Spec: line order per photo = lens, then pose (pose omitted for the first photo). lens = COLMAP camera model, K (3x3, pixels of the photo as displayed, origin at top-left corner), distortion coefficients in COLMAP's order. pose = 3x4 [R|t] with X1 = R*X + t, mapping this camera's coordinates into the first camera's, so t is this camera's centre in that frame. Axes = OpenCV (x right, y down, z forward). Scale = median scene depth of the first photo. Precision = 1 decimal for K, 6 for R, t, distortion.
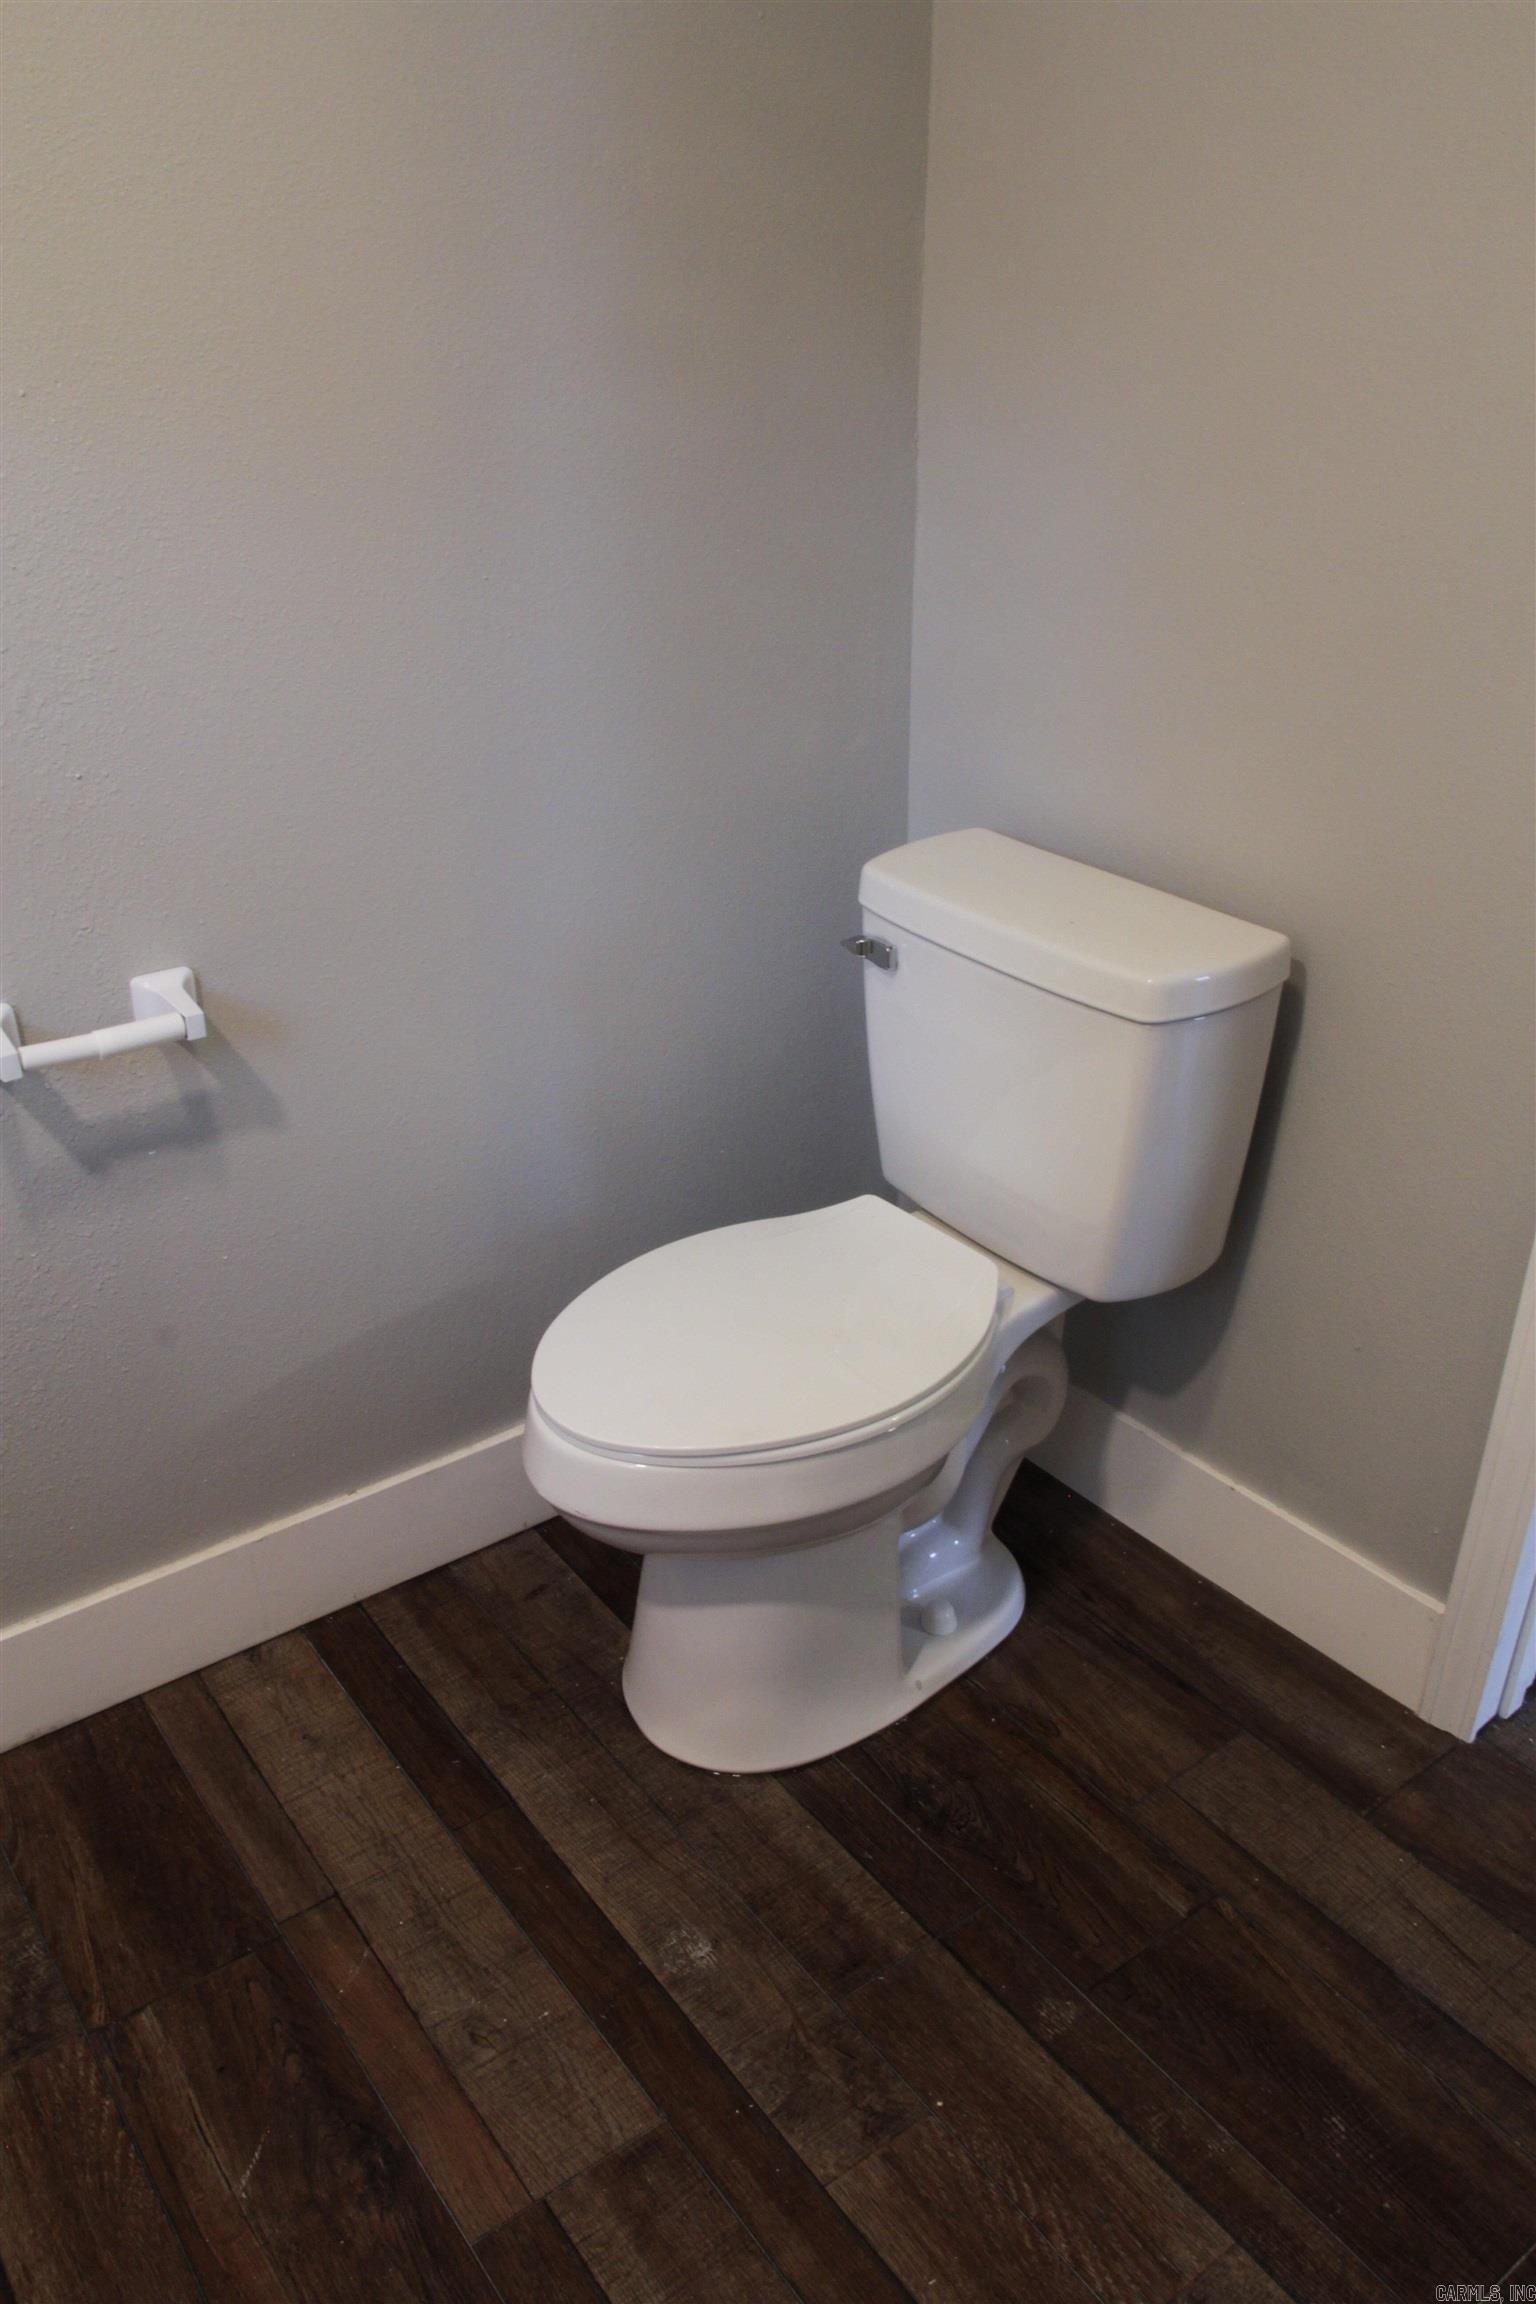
lens RADIAL K [[1827.9, 0, 769.5], [0, 1827.9, 1150.9], [0, 0, 1]] dist [-0.119358, 0.098645]
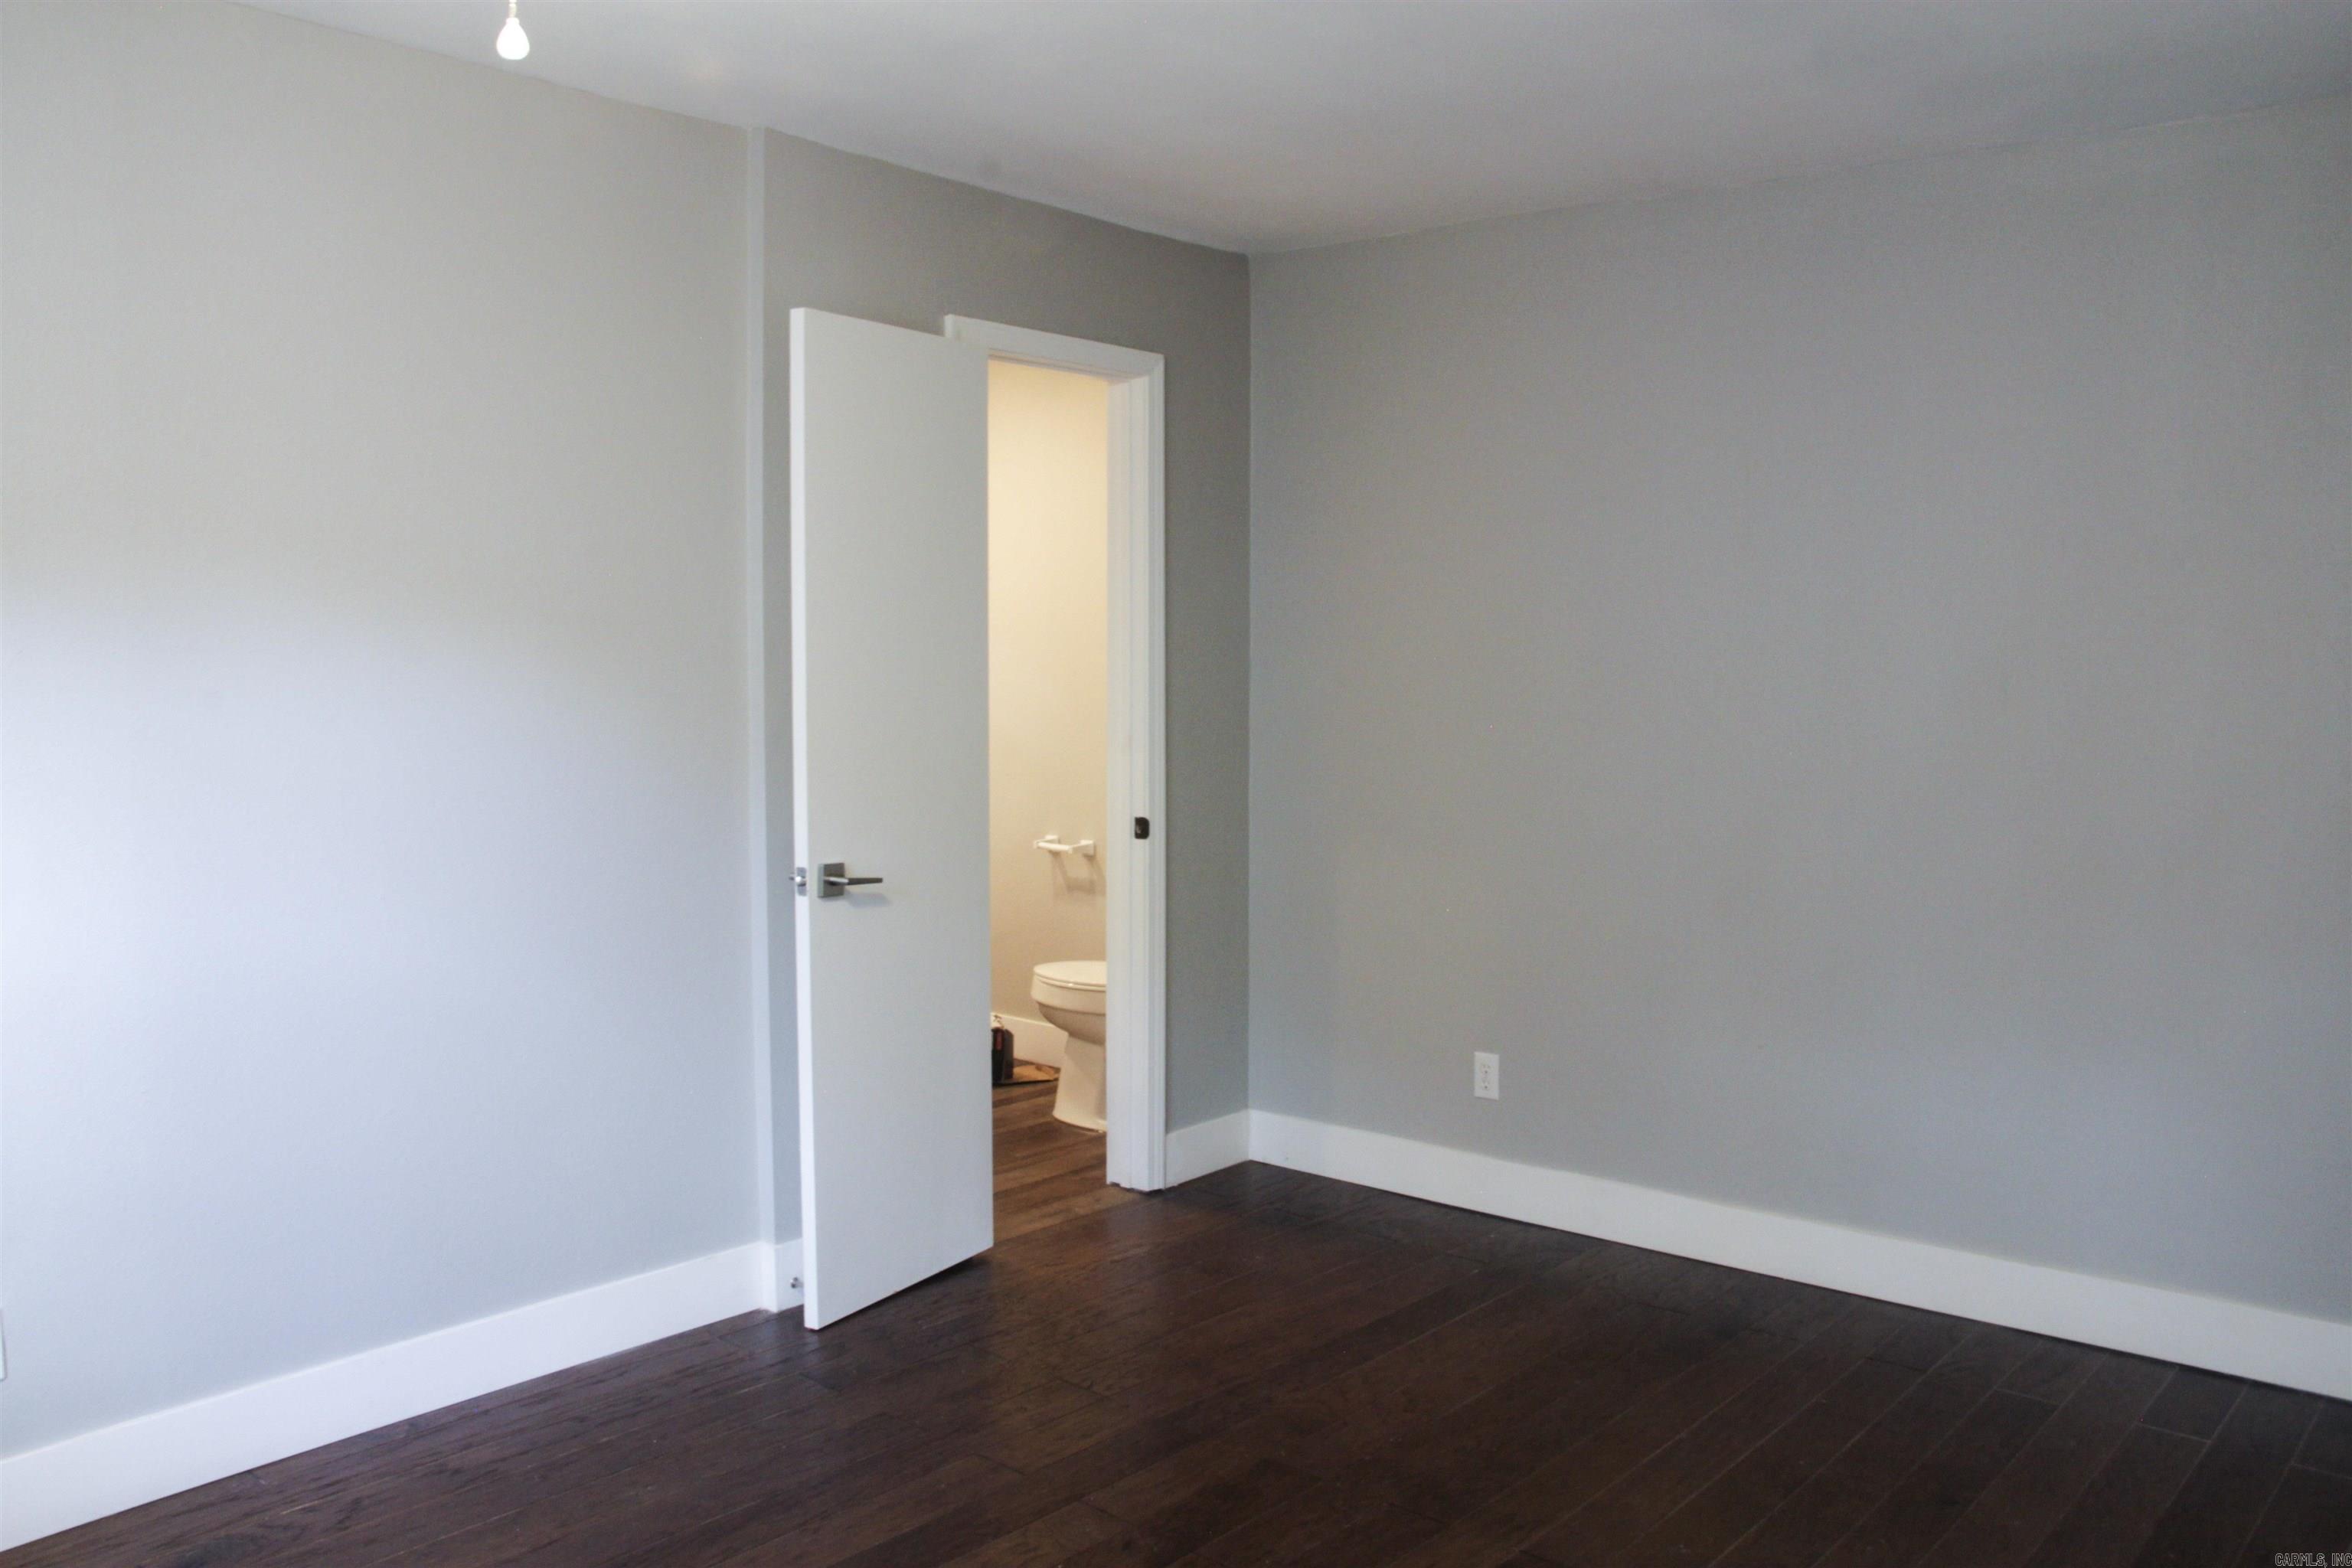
lens RADIAL K [[1866.0, 0, 1176.9], [0, 1866.0, 784.0], [0, 0, 1]] dist [-0.119358, 0.098645]
pose [[0.199934, 0.071180, -0.977220, 3.244443], [-0.433341, 0.900936, -0.023036, -0.186221], [0.878773, 0.428075, 0.210973, 0.294876]]
